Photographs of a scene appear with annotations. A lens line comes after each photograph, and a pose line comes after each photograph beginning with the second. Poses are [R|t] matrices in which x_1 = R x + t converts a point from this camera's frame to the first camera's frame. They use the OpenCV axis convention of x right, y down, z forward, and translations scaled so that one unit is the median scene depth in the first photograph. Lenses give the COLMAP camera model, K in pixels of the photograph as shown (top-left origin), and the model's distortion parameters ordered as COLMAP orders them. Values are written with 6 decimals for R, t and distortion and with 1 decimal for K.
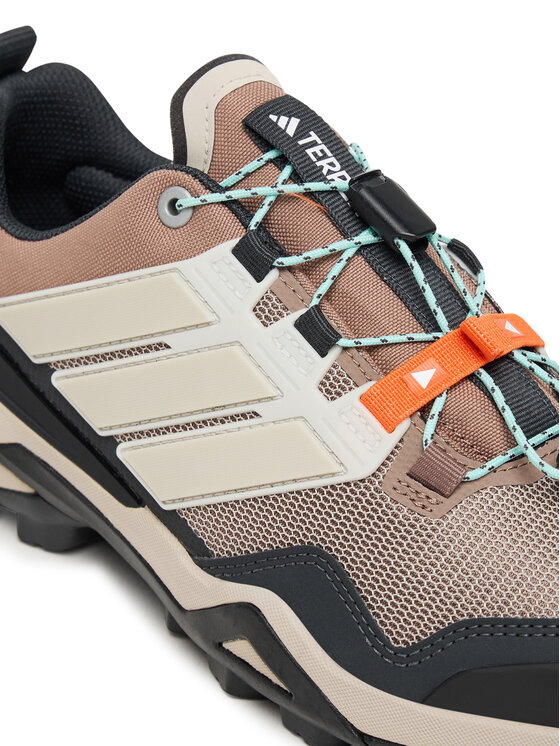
lens RADIAL K [[1997.1, 0, 281.8], [0, 1997.1, 375.3], [0, 0, 1]] dist [0.284192, 0.000000]
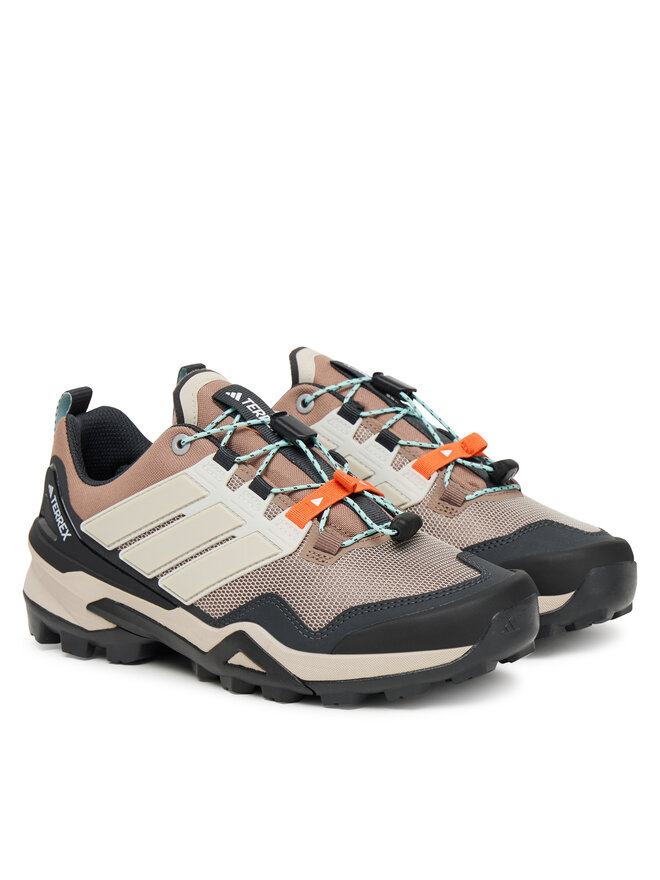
lens RADIAL K [[2580.9, 0, 329.0], [0, 2580.9, 438.1], [0, 0, 1]] dist [0.926326, 0.000000]
pose [[0.994294, -0.100927, 0.034538, 0.002115], [0.106633, 0.949324, -0.295656, 0.663964], [-0.002948, 0.297652, 0.954670, -1.366224]]
